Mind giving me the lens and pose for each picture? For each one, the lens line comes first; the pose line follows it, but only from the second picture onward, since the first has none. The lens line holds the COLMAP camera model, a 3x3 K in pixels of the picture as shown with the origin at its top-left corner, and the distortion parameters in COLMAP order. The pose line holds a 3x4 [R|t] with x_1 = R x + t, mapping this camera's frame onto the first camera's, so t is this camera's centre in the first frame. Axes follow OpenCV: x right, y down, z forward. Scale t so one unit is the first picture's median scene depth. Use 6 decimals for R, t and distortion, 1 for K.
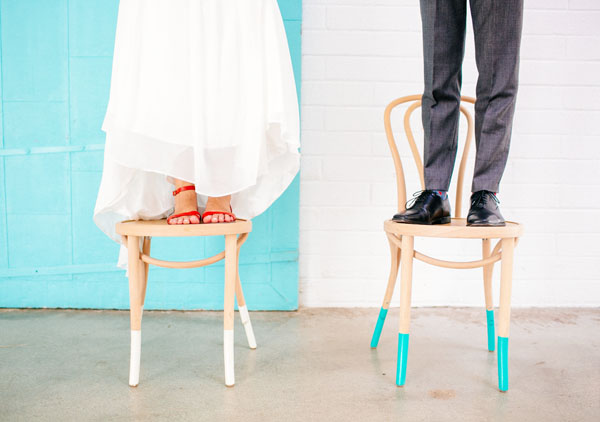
lens RADIAL K [[624.0, 0, 282.2], [0, 624.0, 214.4], [0, 0, 1]] dist [-0.072536, 0.000000]
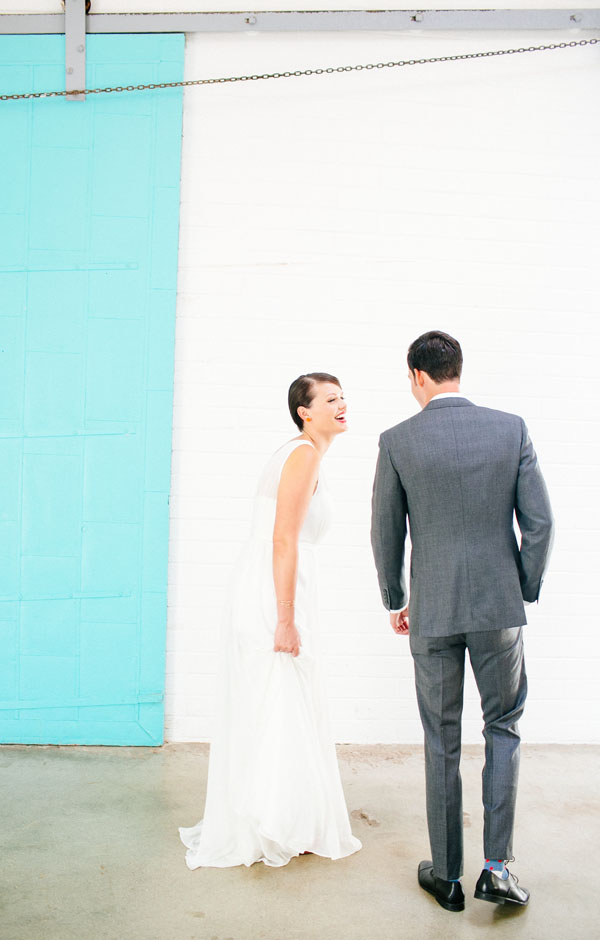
lens RADIAL K [[930.5, 0, 291.5], [0, 930.5, 477.5], [0, 0, 1]] dist [-0.063810, 0.000000]
pose [[0.997848, 0.021312, 0.062009, 0.144785], [-0.018559, 0.998830, -0.044652, -0.259672], [-0.062888, 0.043405, 0.997076, -0.692207]]
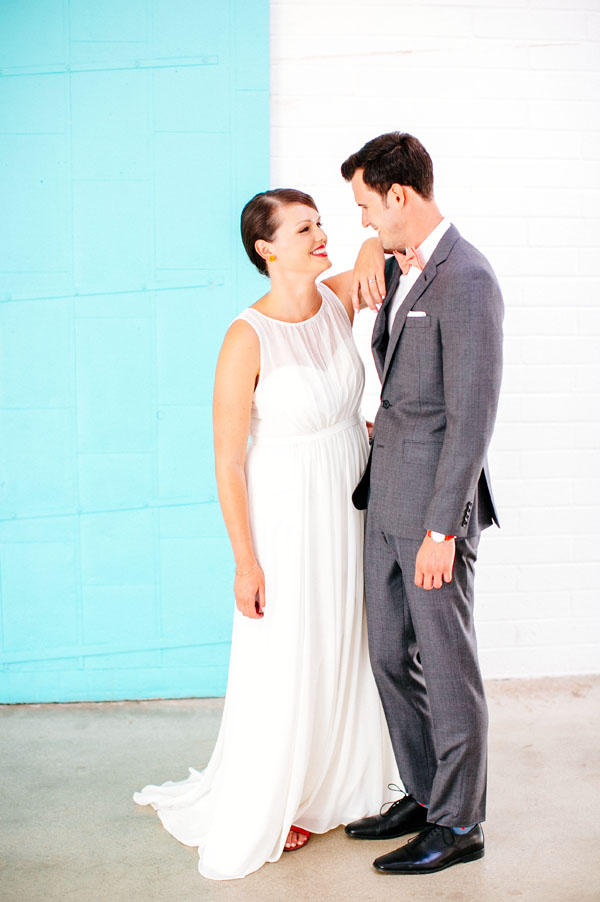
lens RADIAL K [[1381.6, 0, 290.3], [0, 1381.6, 454.6], [0, 0, 1]] dist [-0.133482, 0.000000]
pose [[0.993872, -0.028846, 0.106704, -0.144065], [0.025279, 0.999080, 0.034631, -0.241374], [-0.107604, -0.031721, 0.993688, -0.875658]]
